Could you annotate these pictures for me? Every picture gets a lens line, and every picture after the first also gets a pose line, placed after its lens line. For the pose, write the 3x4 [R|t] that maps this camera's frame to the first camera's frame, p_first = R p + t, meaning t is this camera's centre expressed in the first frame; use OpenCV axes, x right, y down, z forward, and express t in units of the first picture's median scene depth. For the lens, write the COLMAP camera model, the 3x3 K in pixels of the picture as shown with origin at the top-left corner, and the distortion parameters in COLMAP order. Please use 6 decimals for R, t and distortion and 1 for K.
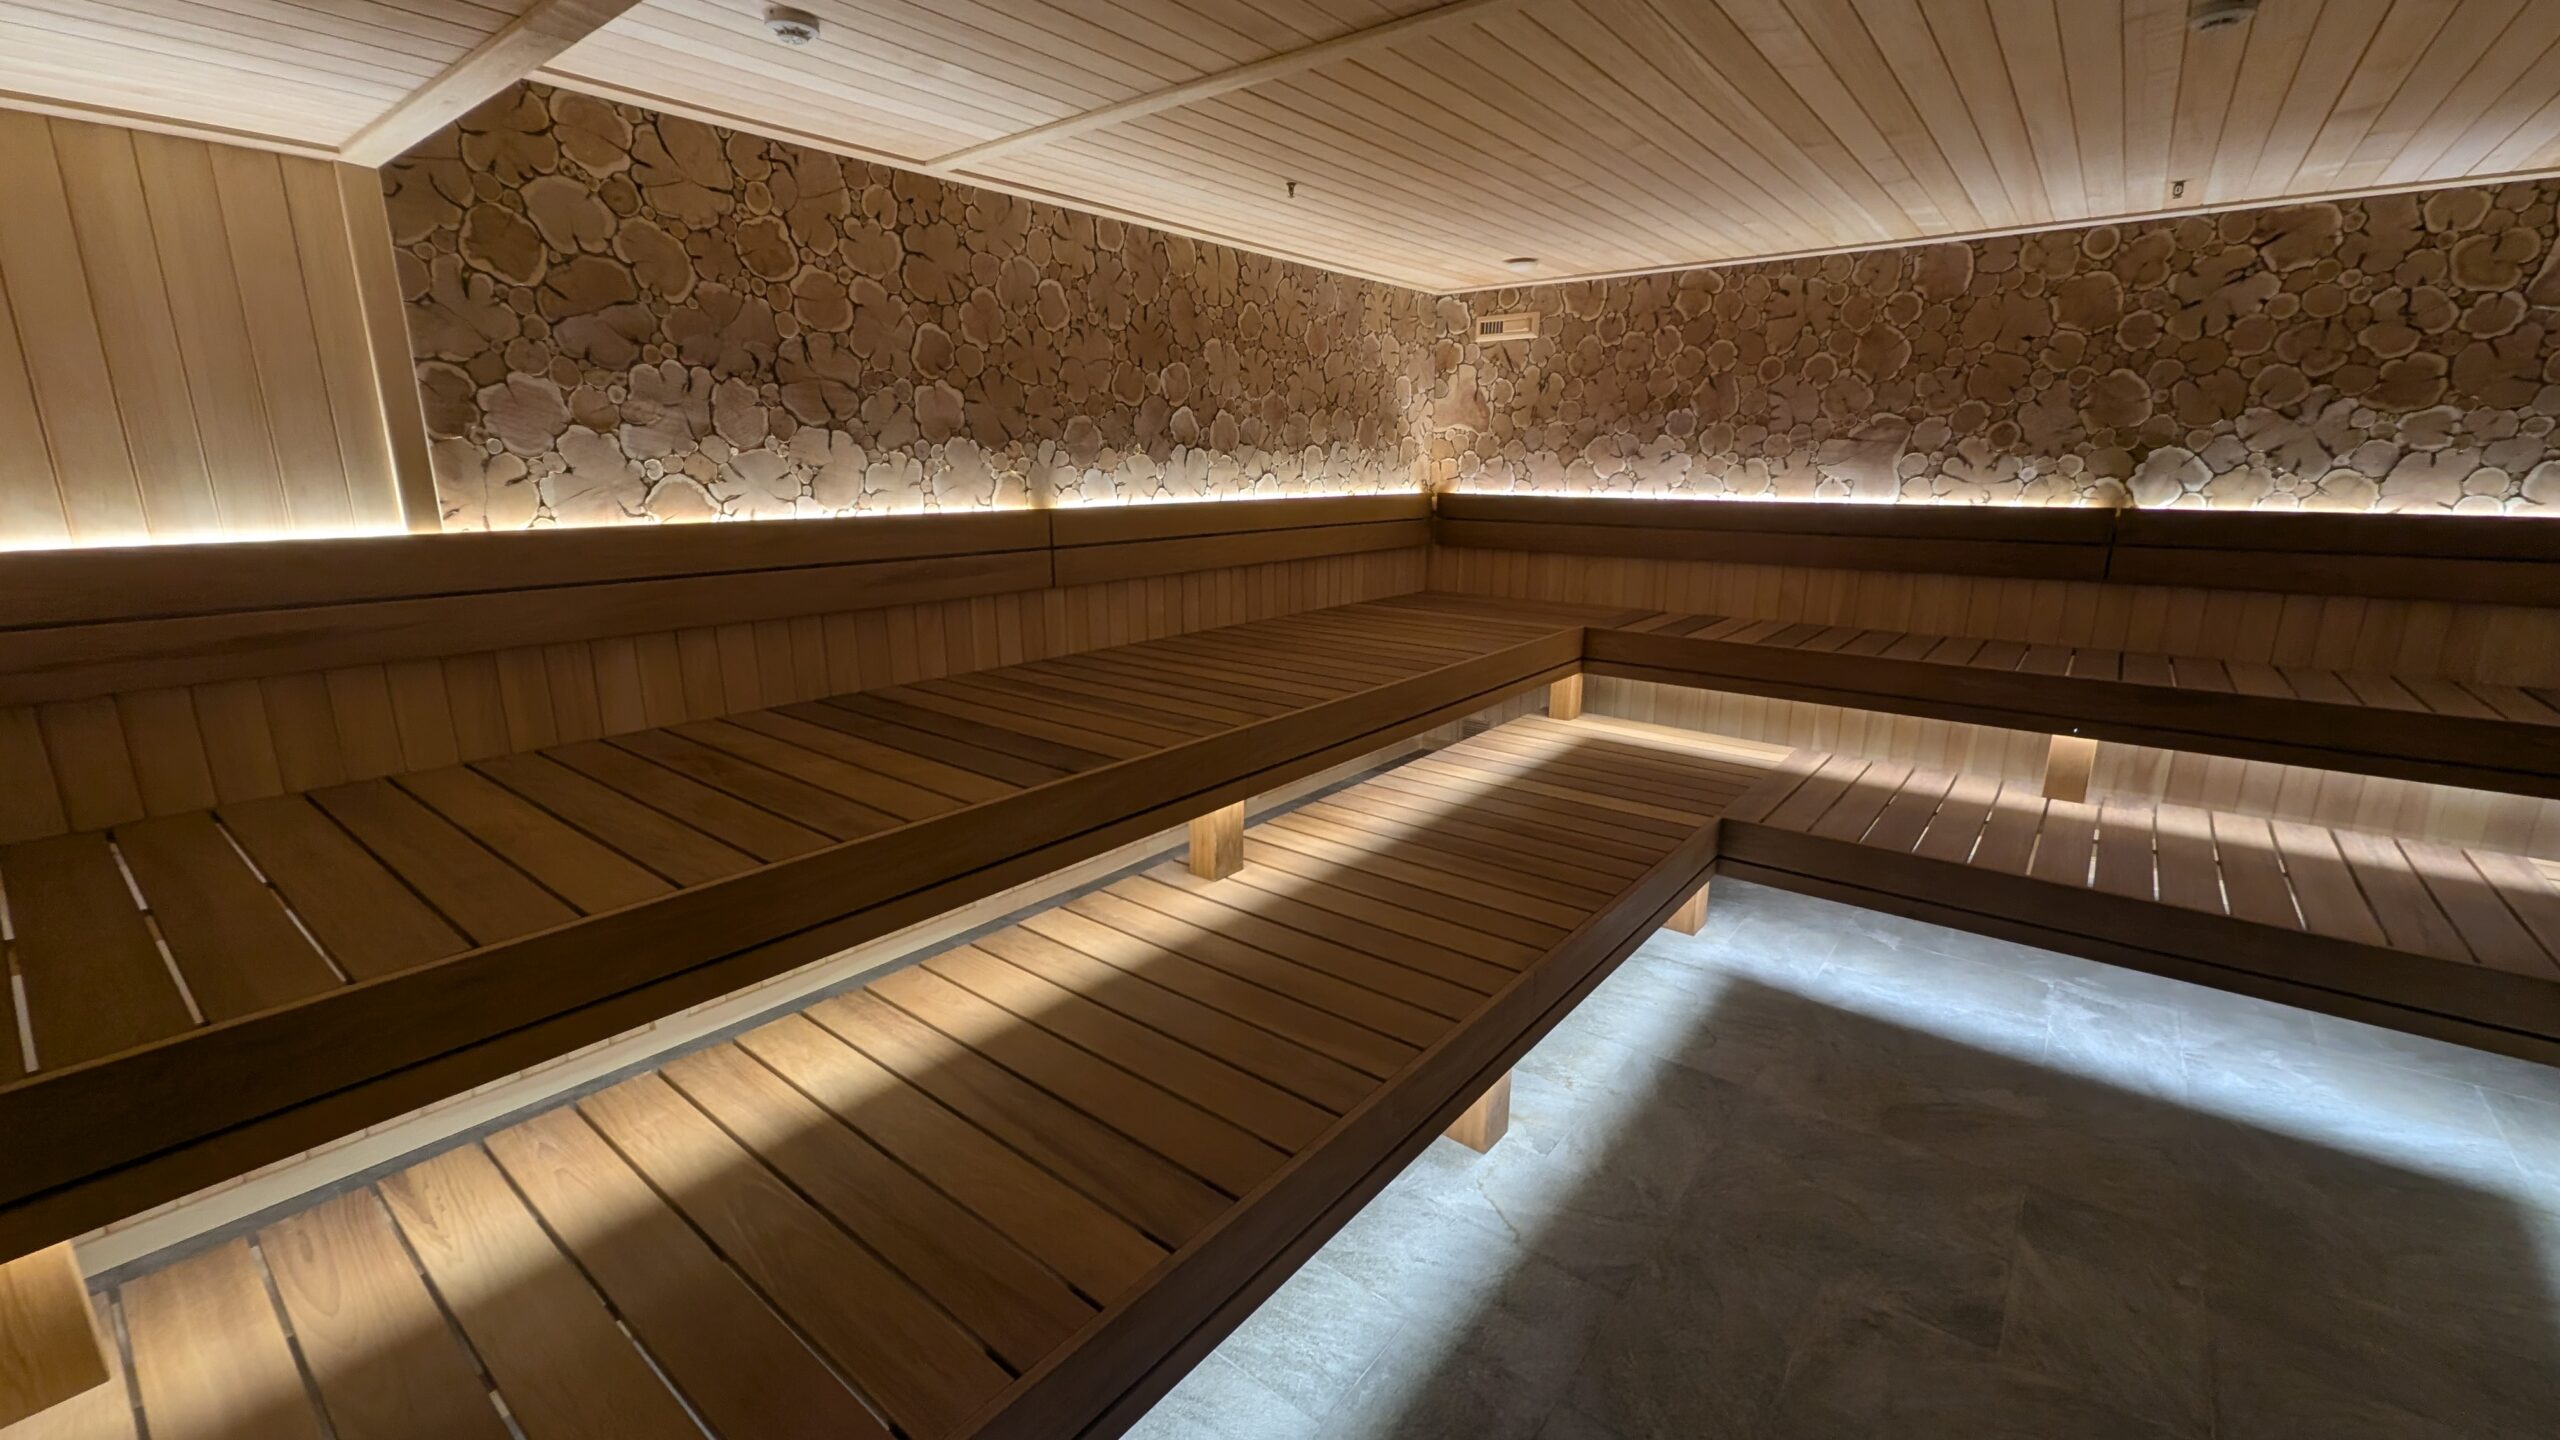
lens RADIAL K [[1048.7, 0, 1279.4], [0, 1048.7, 722.4], [0, 0, 1]] dist [0.003772, -0.001436]
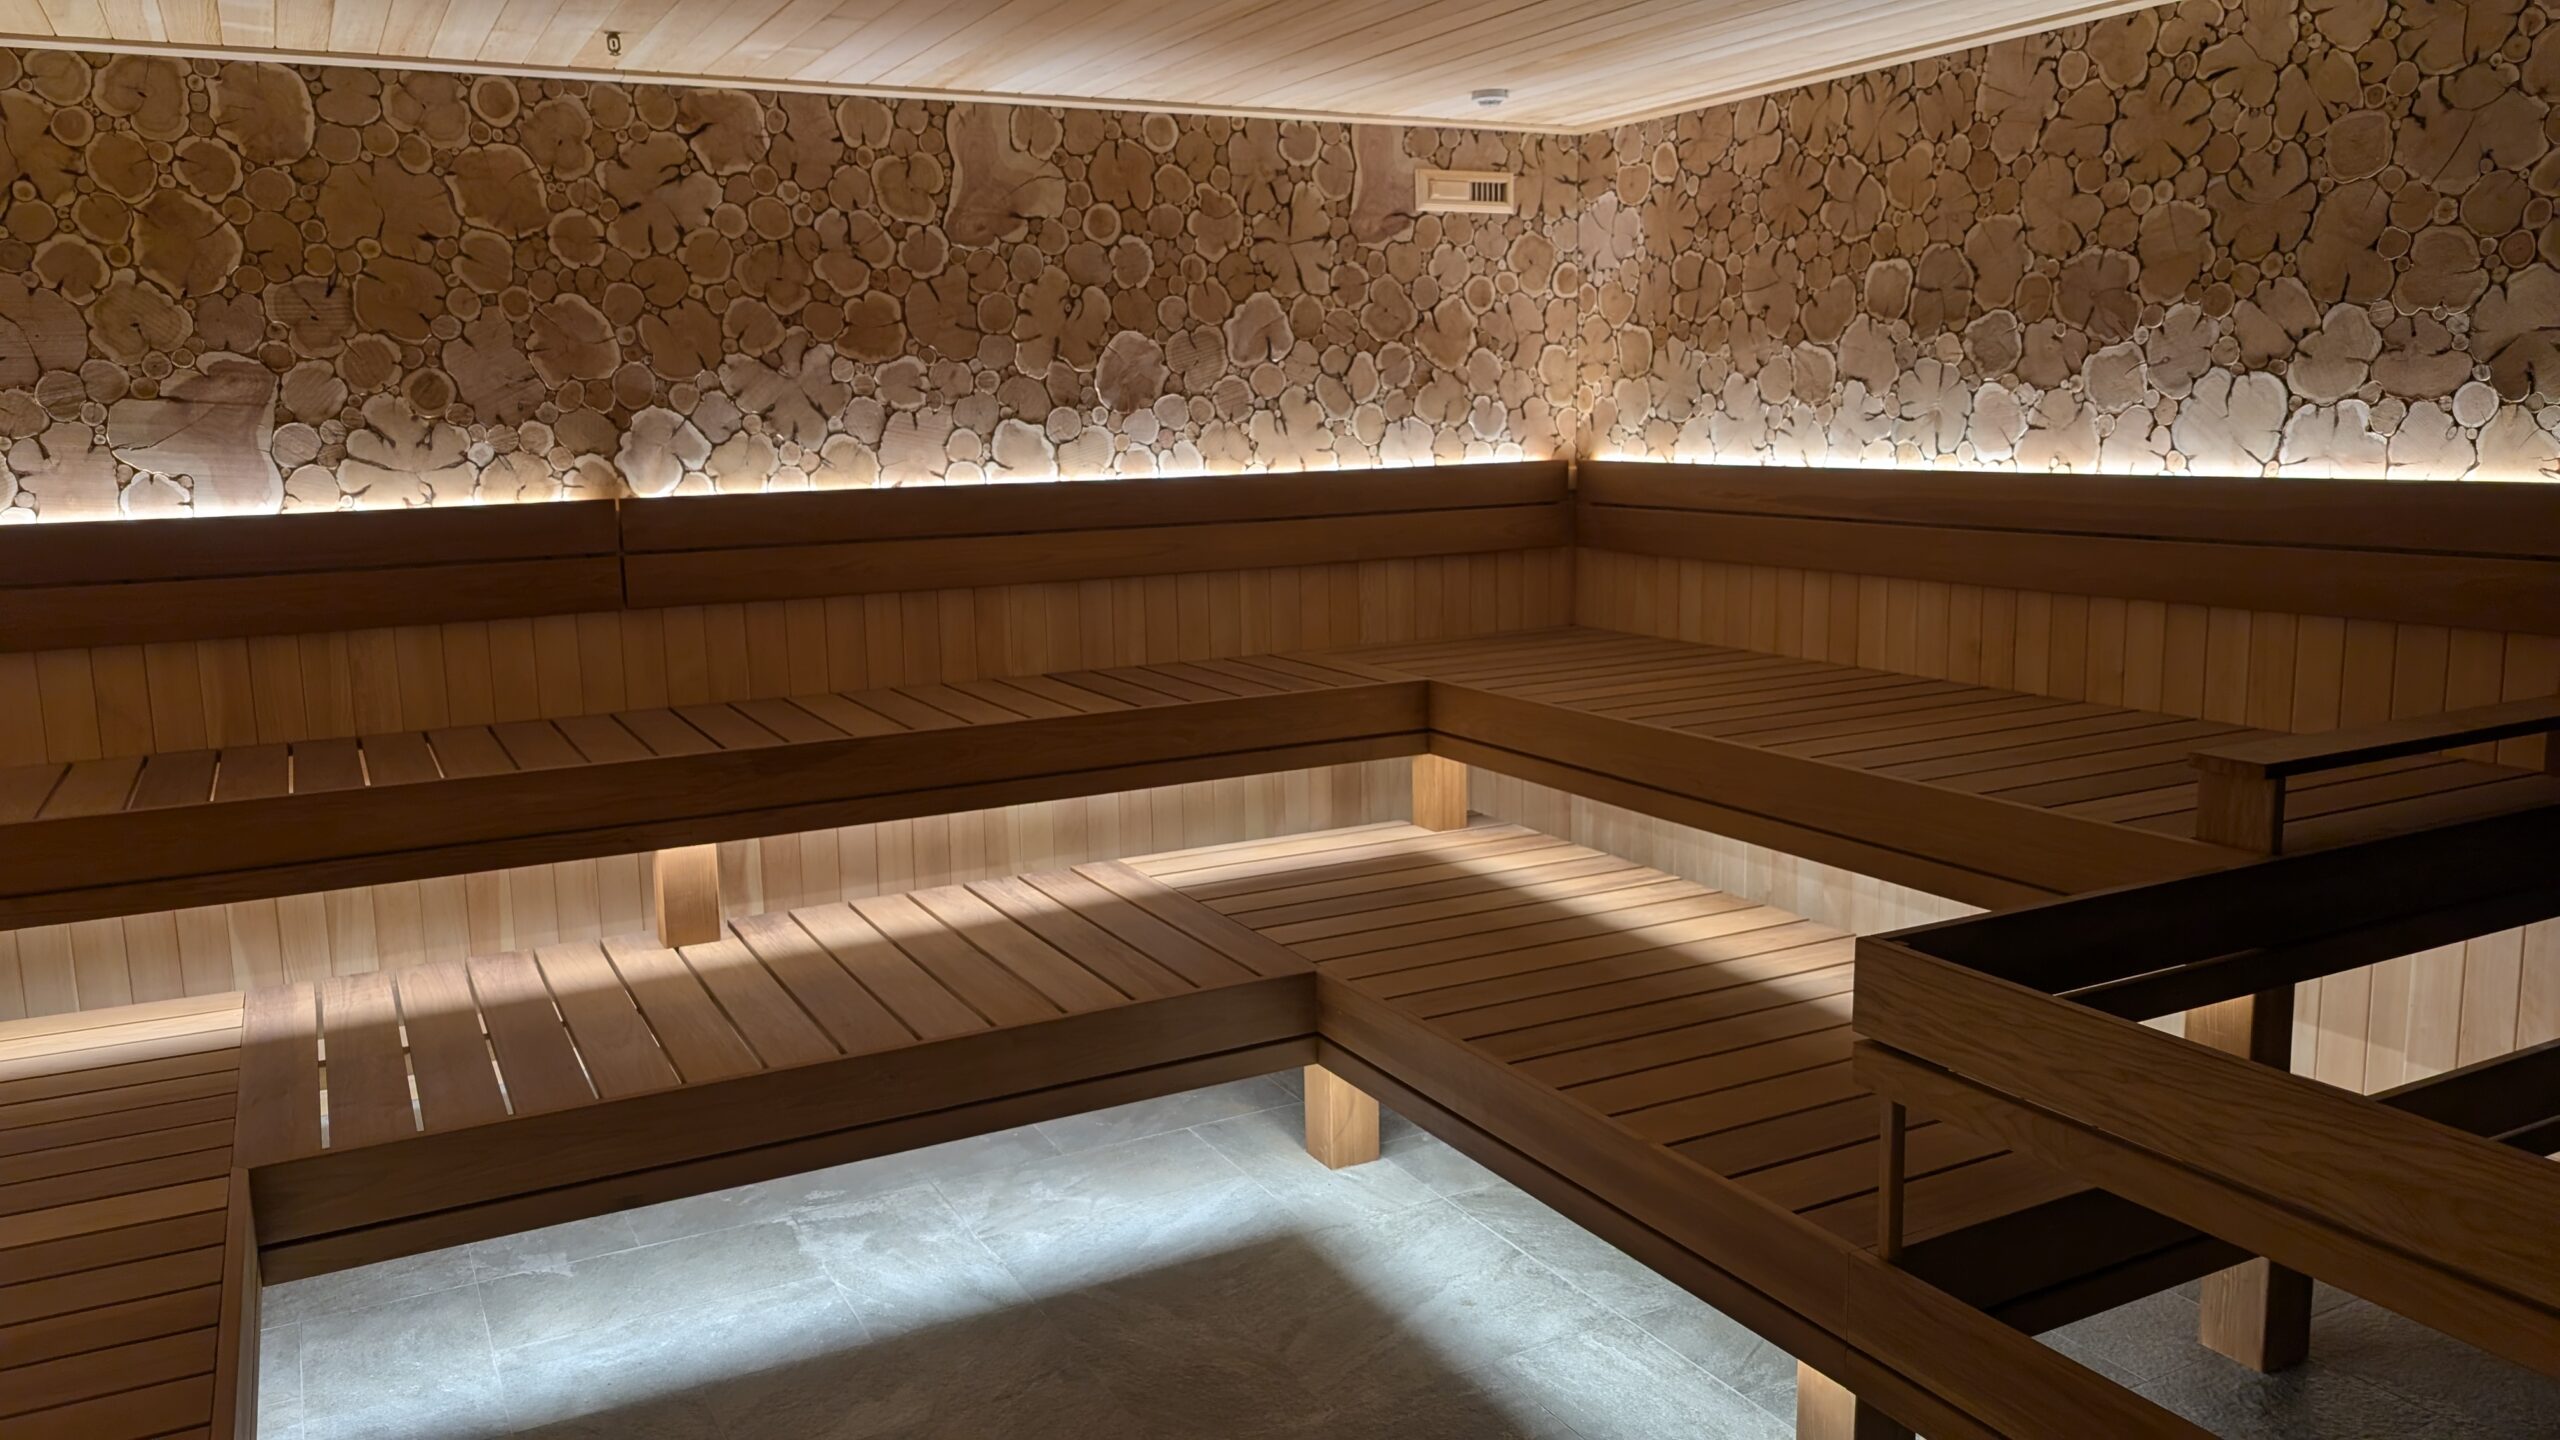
lens RADIAL K [[1865.8, 0, 1273.6], [0, 1865.8, 698.8], [0, 0, 1]] dist [0.011759, -0.007213]
pose [[0.404628, -0.153650, 0.901481, -0.128882], [0.242887, 0.968434, 0.056042, -0.052042], [-0.881636, 0.196282, 0.429175, 0.167993]]
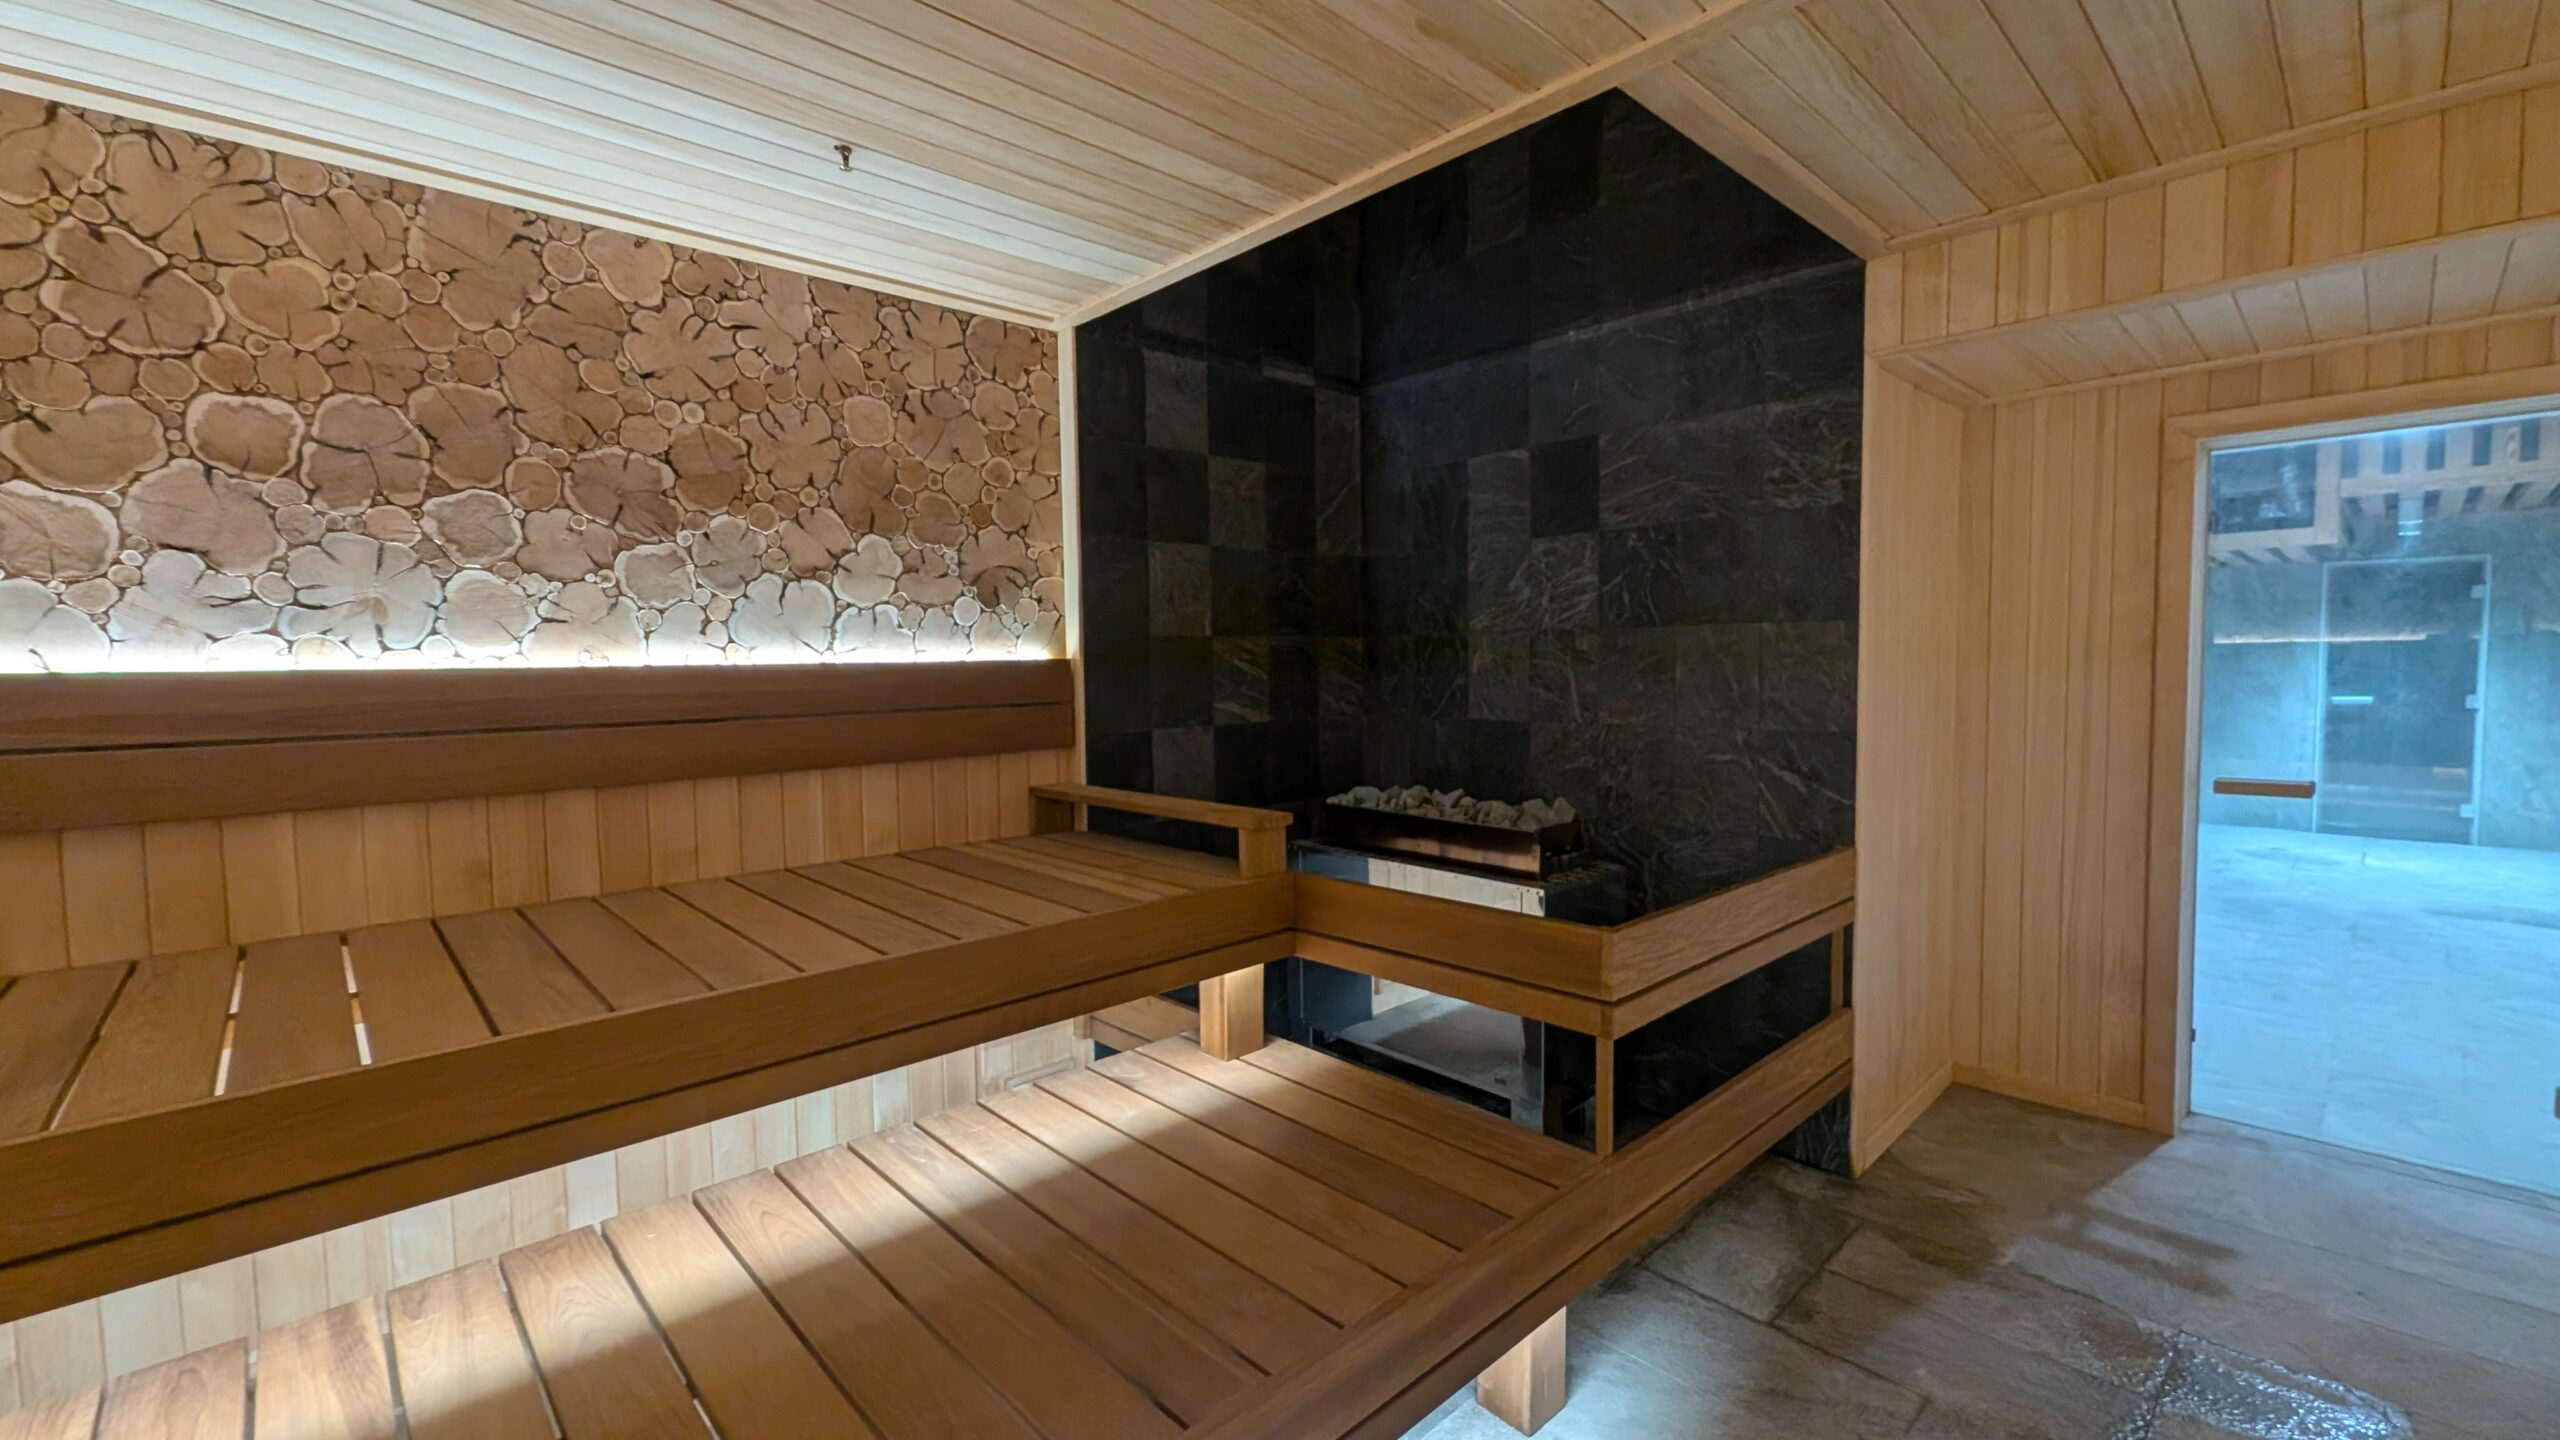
lens RADIAL K [[1048.7, 0, 1282.3], [0, 1048.7, 720.3], [0, 0, 1]] dist [0.003772, -0.001436]
pose [[-0.988768, 0.000133, 0.149460, 0.678568], [0.045004, 0.953853, 0.296882, -0.152277], [-0.142523, 0.300273, -0.943145, 0.810903]]
